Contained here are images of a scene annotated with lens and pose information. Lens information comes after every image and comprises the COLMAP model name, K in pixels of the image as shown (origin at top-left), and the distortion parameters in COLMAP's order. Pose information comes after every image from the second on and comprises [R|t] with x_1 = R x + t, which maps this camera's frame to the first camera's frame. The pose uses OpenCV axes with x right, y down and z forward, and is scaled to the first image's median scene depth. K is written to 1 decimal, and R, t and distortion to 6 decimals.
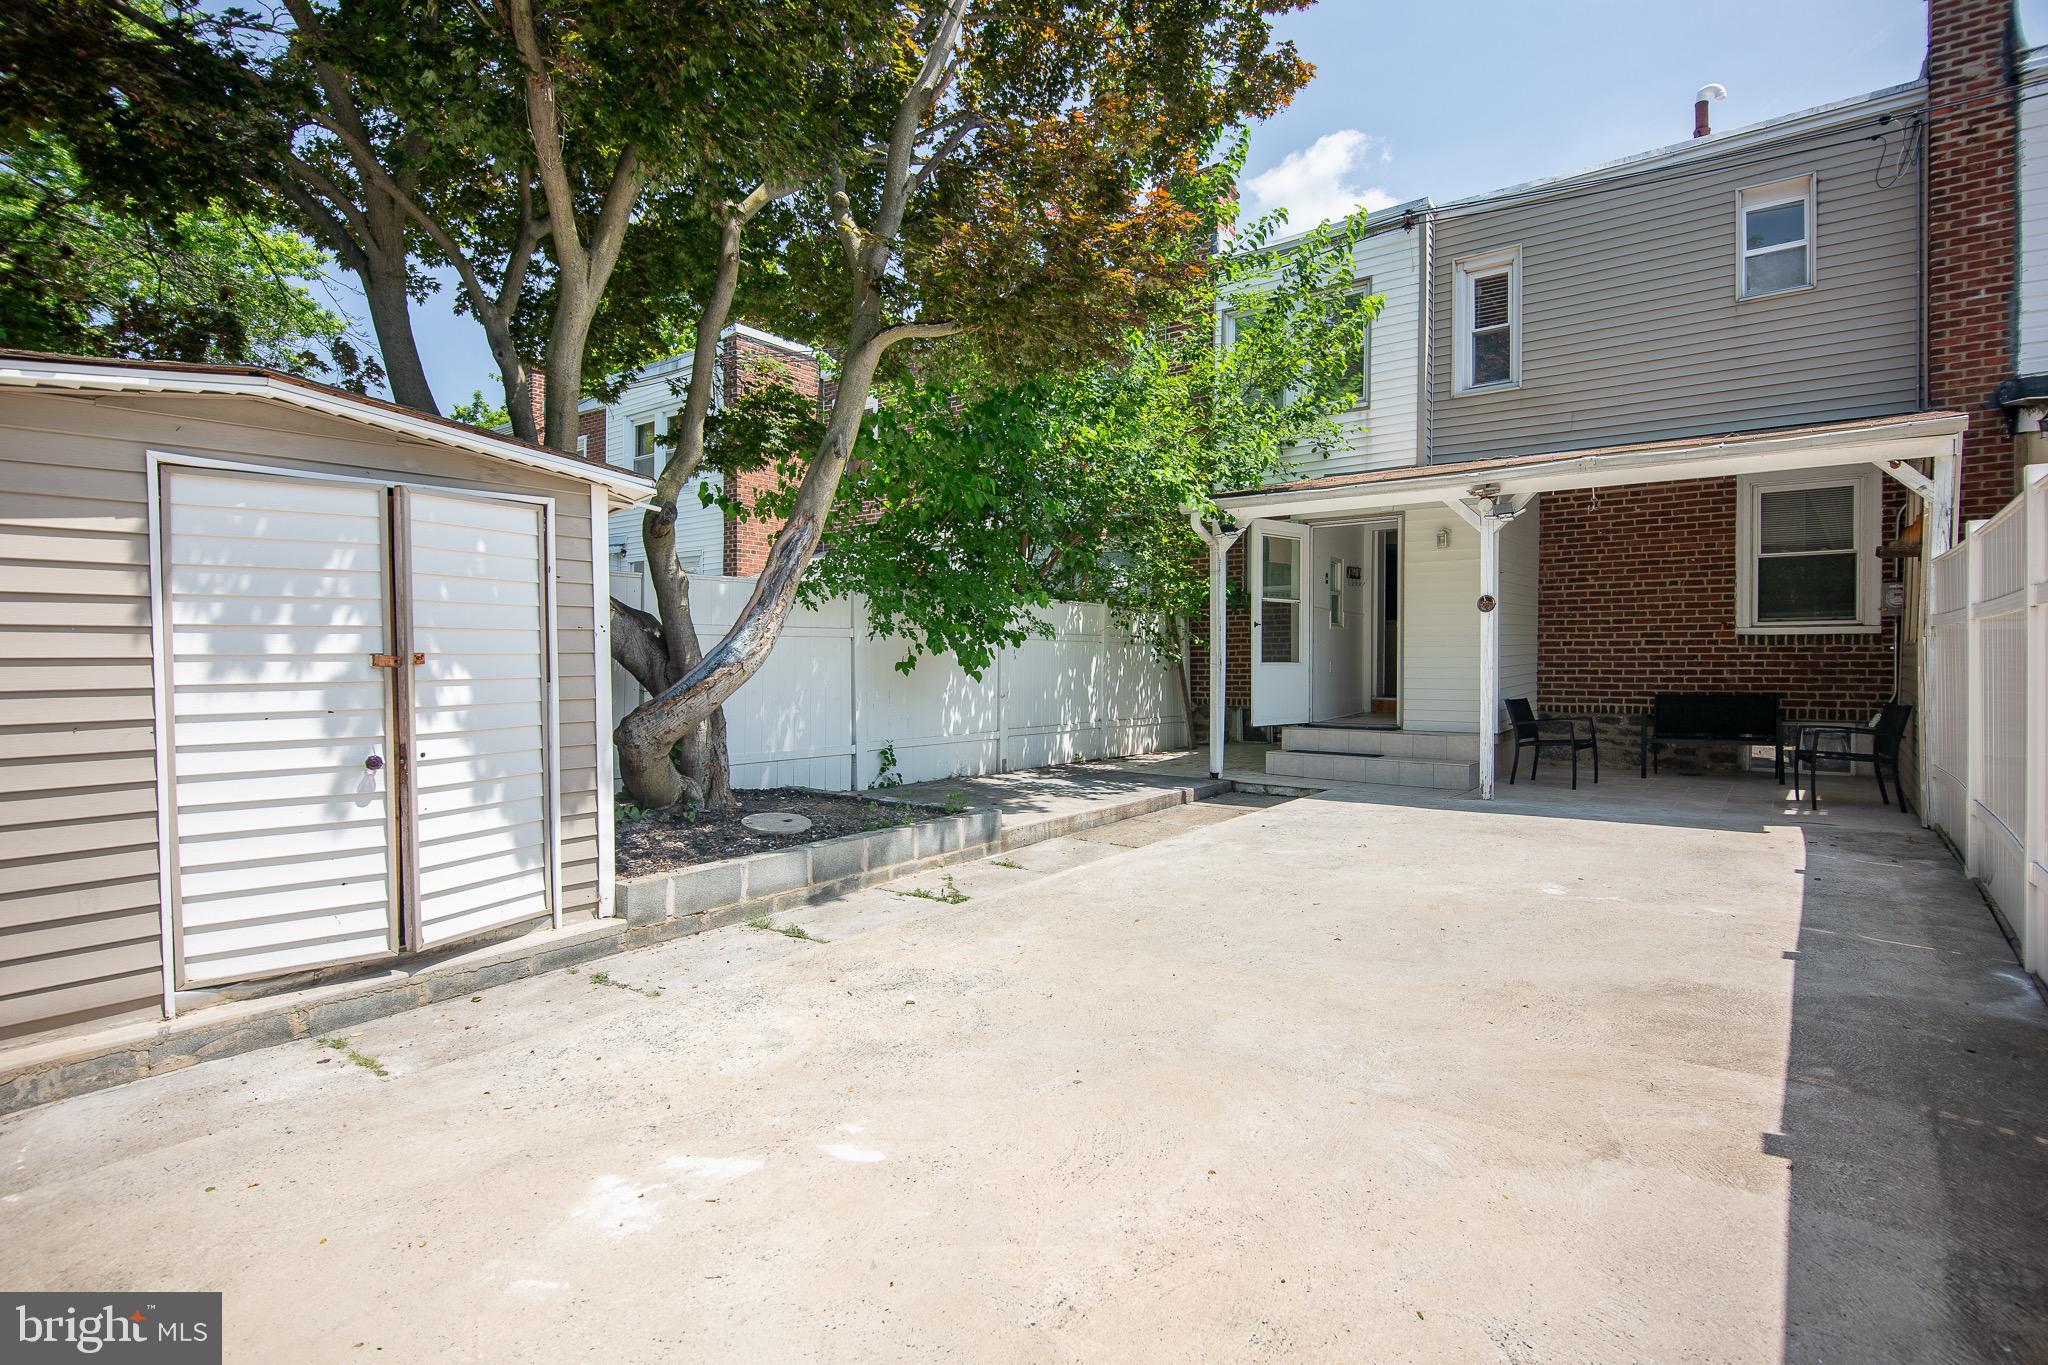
lens RADIAL K [[1023.6, 0, 1039.3], [0, 1023.6, 682.7], [0, 0, 1]] dist [0.001295, -0.011146]
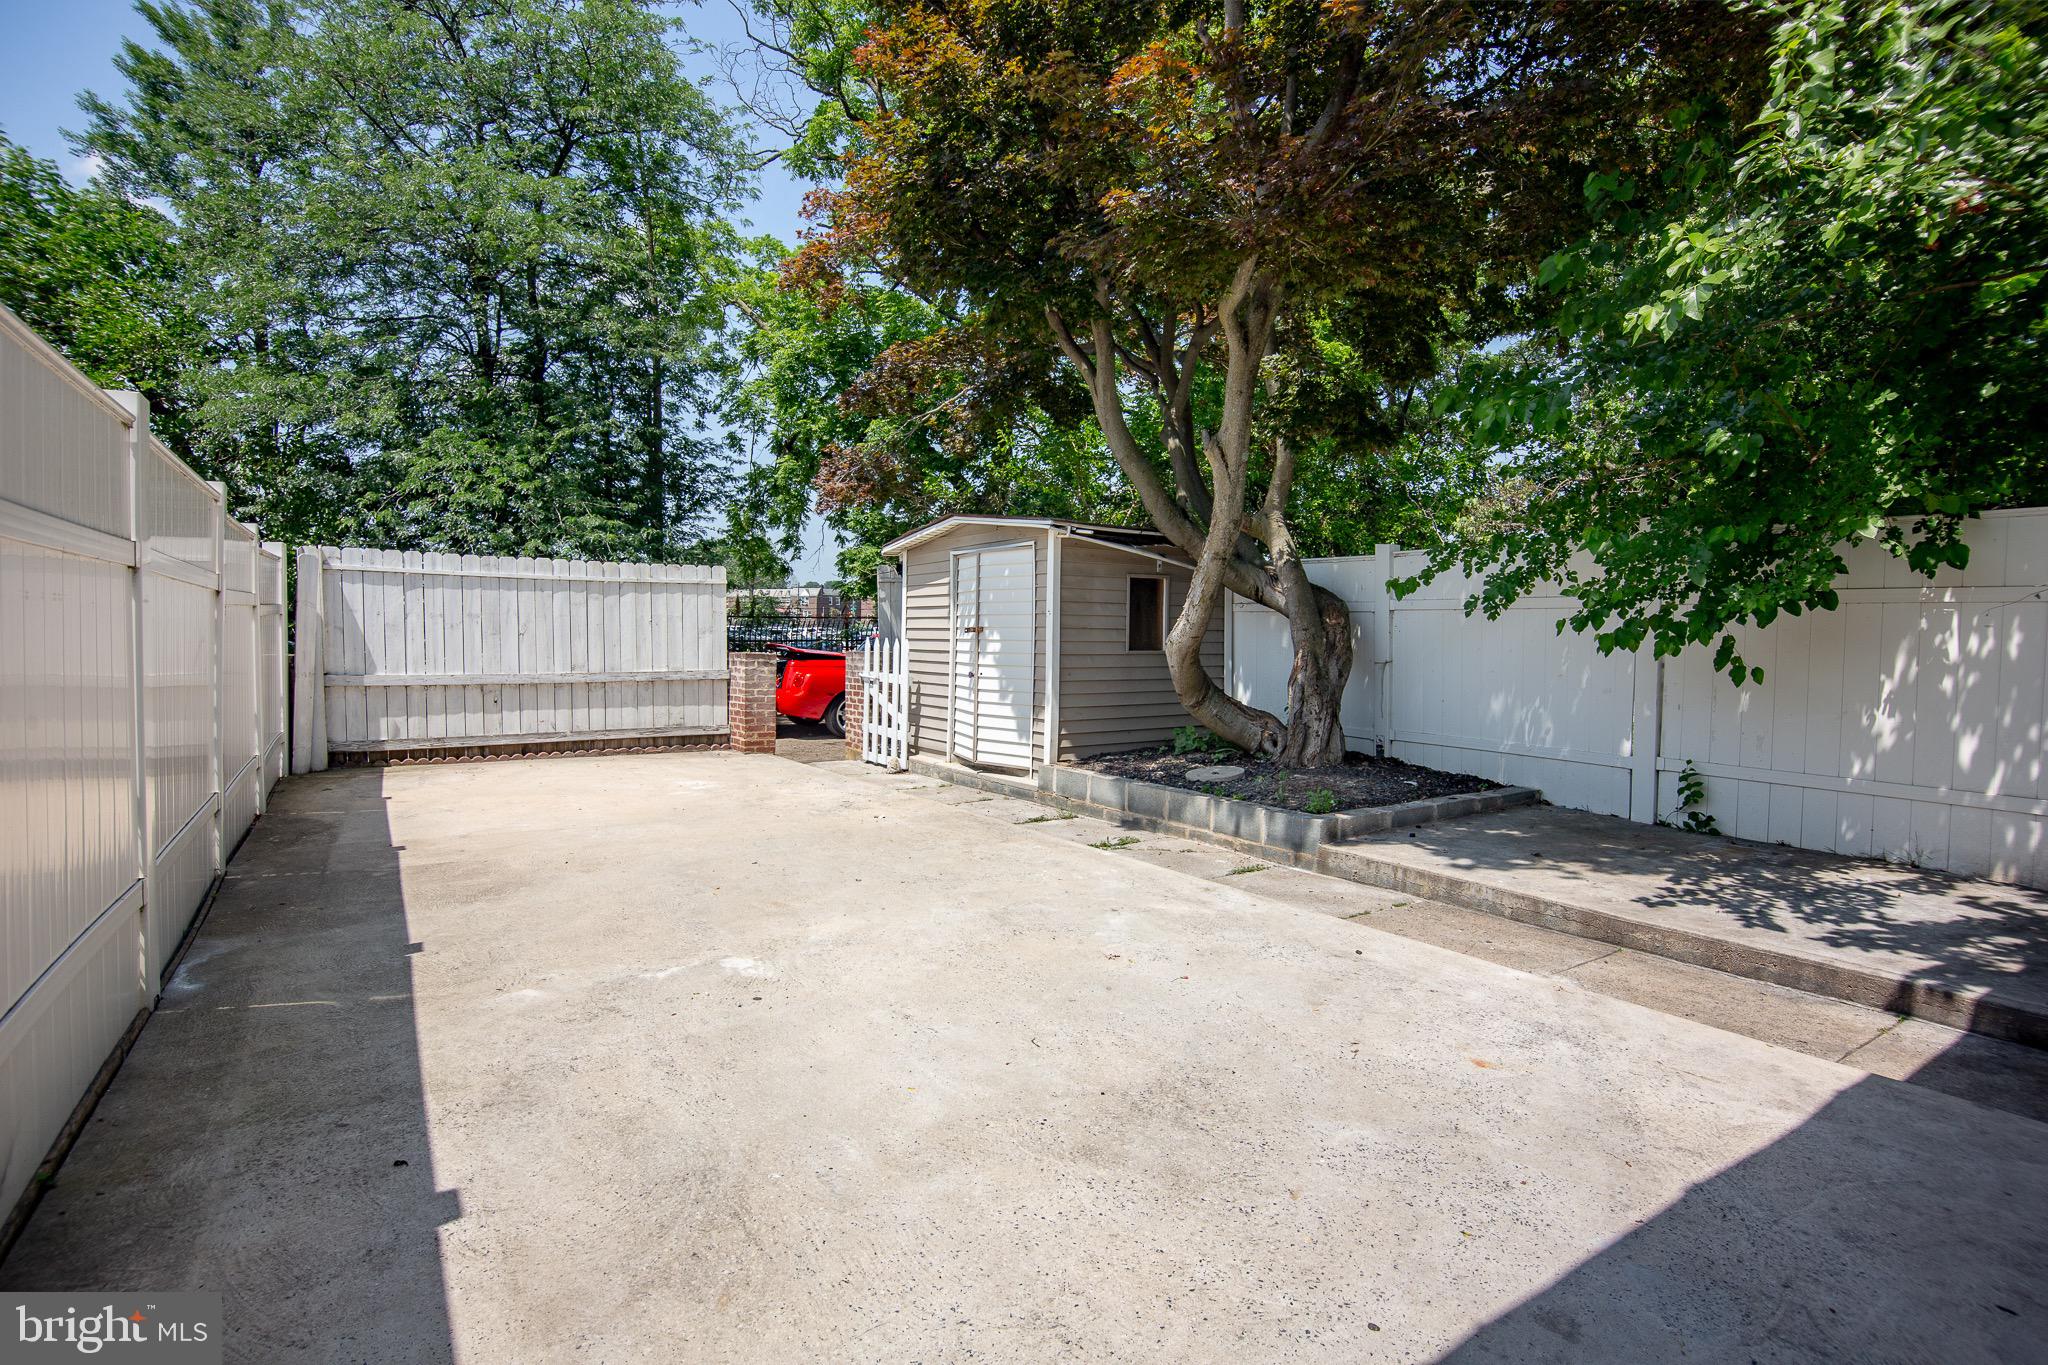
lens RADIAL K [[1042.9, 0, 1020.4], [0, 1042.9, 676.8], [0, 0, 1]] dist [0.000539, -0.000221]
pose [[-0.354750, 0.045778, -0.933840, 0.684186], [-0.031318, 0.997658, 0.060804, -0.028488], [0.934436, 0.050816, -0.352486, 0.887124]]
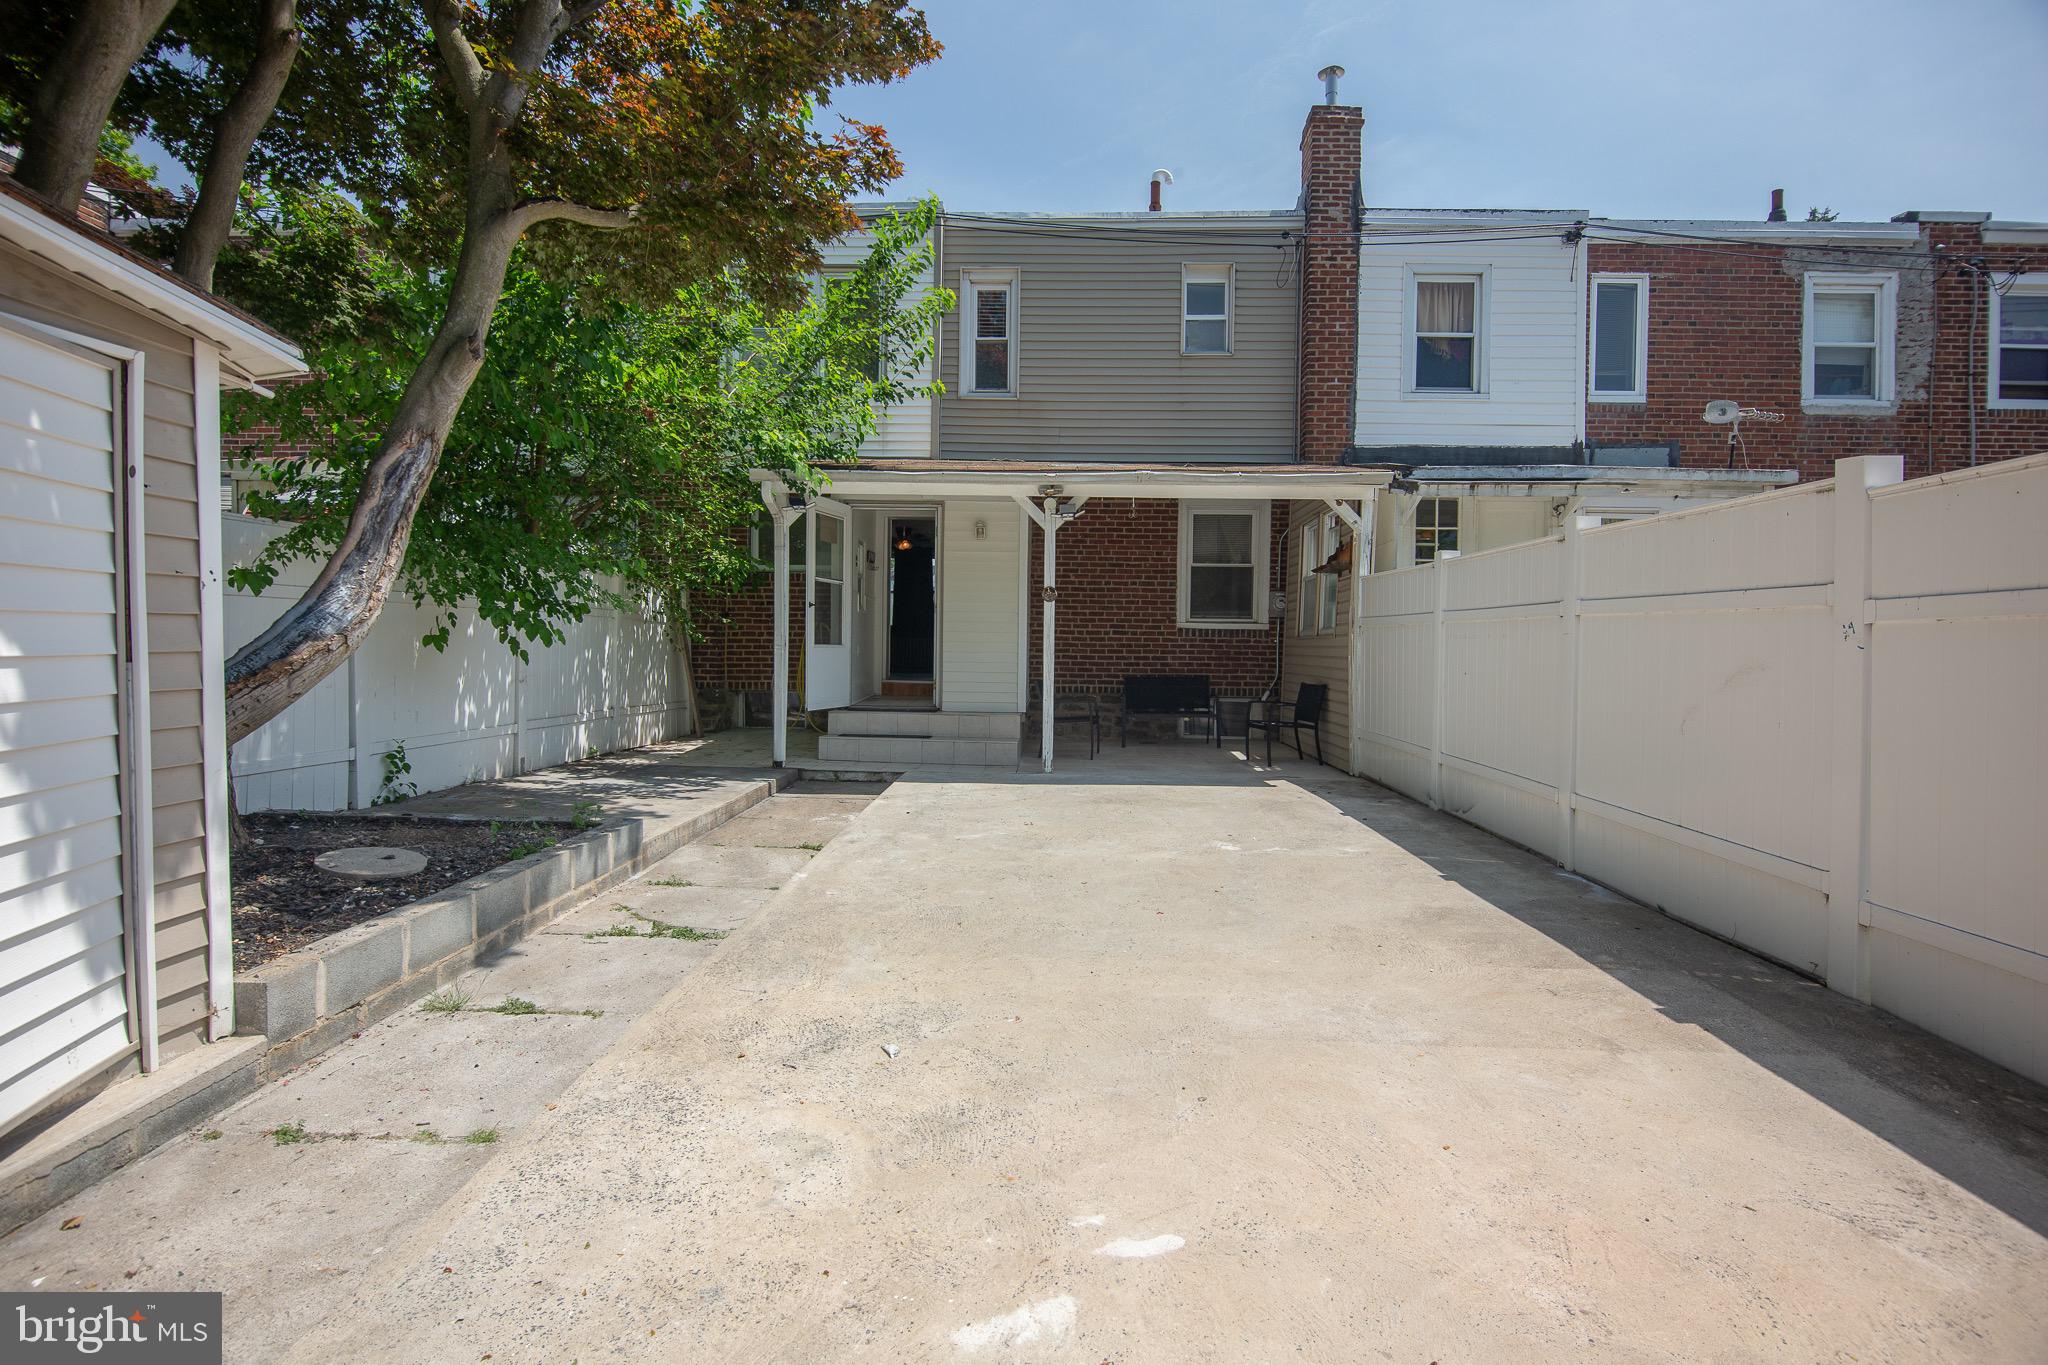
lens RADIAL K [[1023.6, 0, 1039.3], [0, 1023.6, 682.7], [0, 0, 1]] dist [0.001295, -0.011146]
pose [[0.814293, -0.006048, 0.580423, -0.213194], [-0.004010, 0.999863, 0.016045, -0.000140], [-0.580440, -0.015393, 0.814157, 0.116885]]
